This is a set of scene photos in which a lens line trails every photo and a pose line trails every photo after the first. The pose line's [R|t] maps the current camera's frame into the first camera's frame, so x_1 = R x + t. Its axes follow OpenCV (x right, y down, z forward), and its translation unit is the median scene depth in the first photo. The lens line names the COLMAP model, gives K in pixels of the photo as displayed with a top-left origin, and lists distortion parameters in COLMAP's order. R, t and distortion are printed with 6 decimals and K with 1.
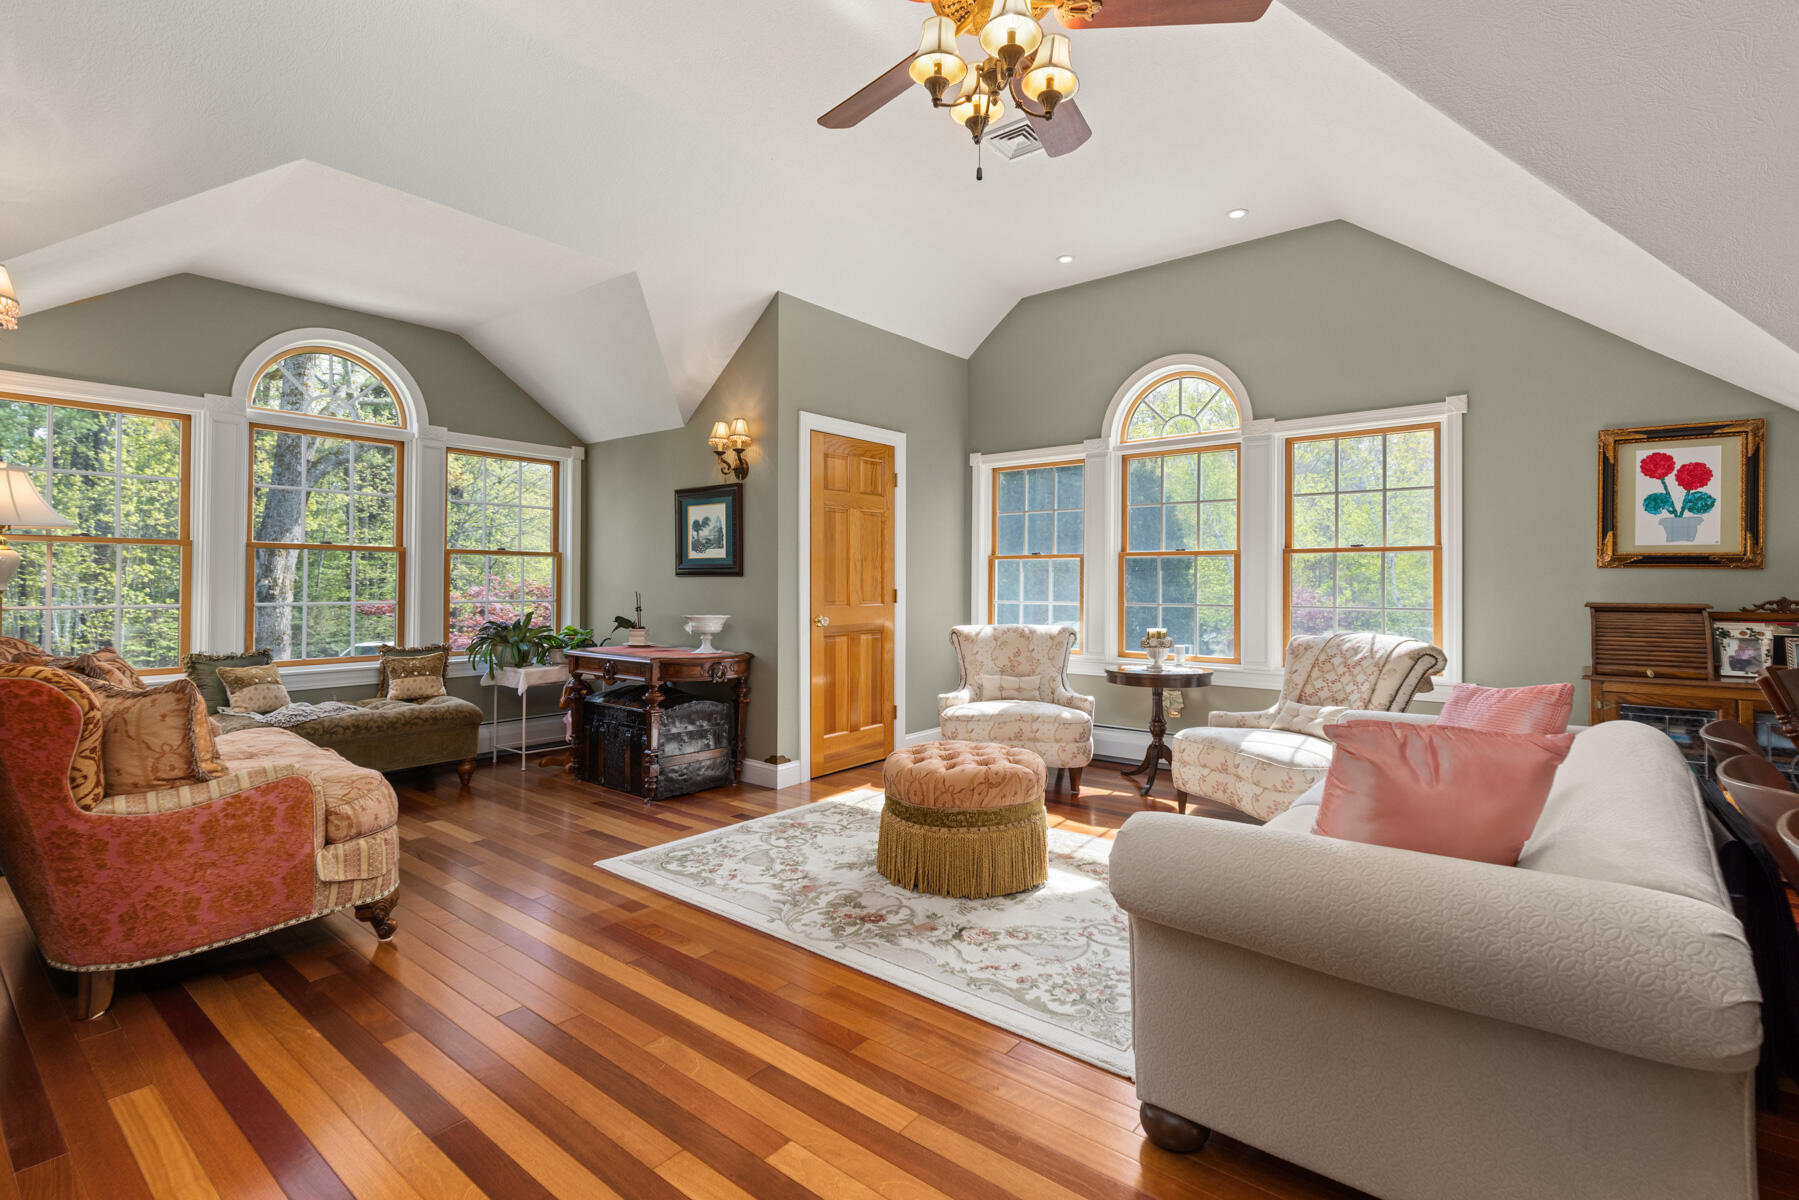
lens RADIAL K [[844.9, 0, 899.5], [0, 844.9, 600.0], [0, 0, 1]] dist [0.000054, 0.000003]
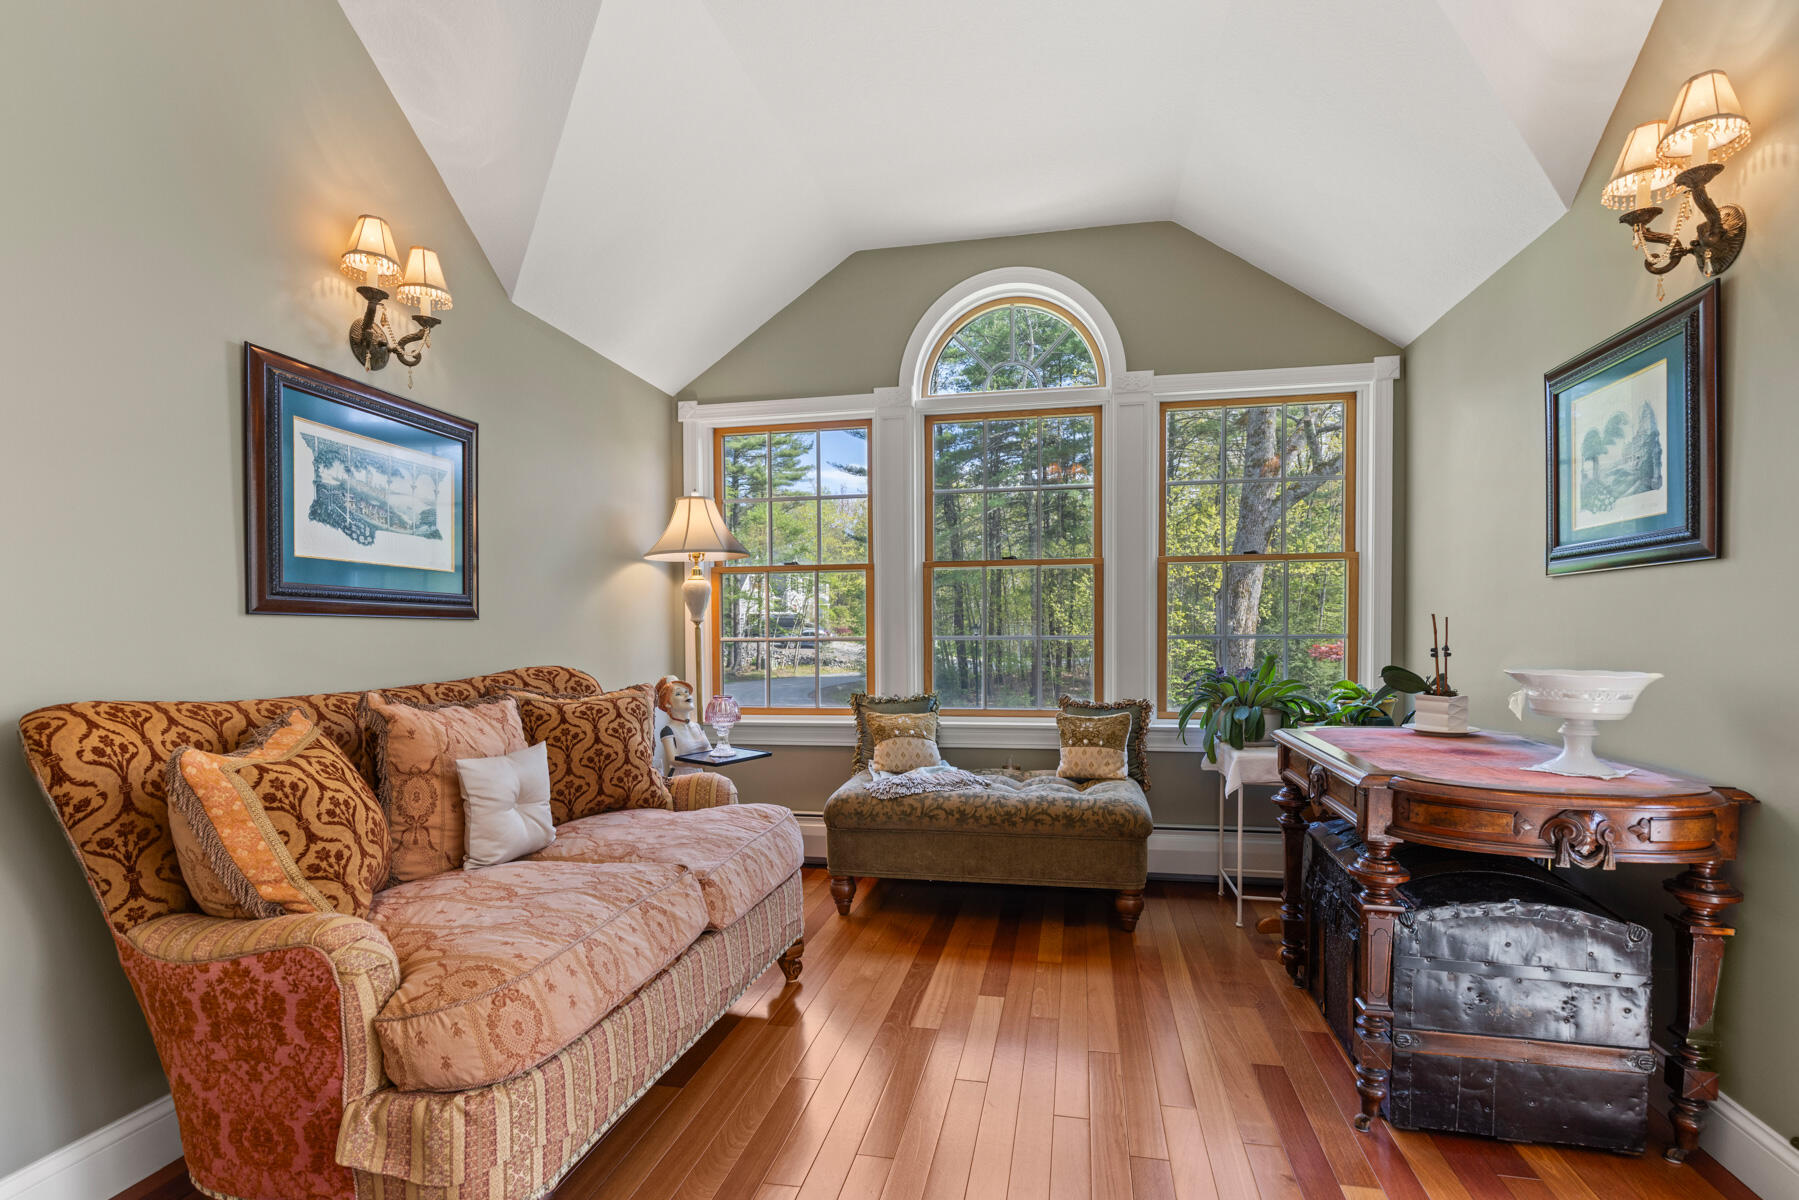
lens RADIAL K [[863.8, 0, 902.6], [0, 863.8, 647.1], [0, 0, 1]] dist [0.001138, 0.000530]
pose [[0.467300, 0.012284, -0.884013, -0.033263], [-0.008312, 0.999920, 0.009501, 0.006296], [0.884060, 0.002908, 0.467365, 0.553452]]
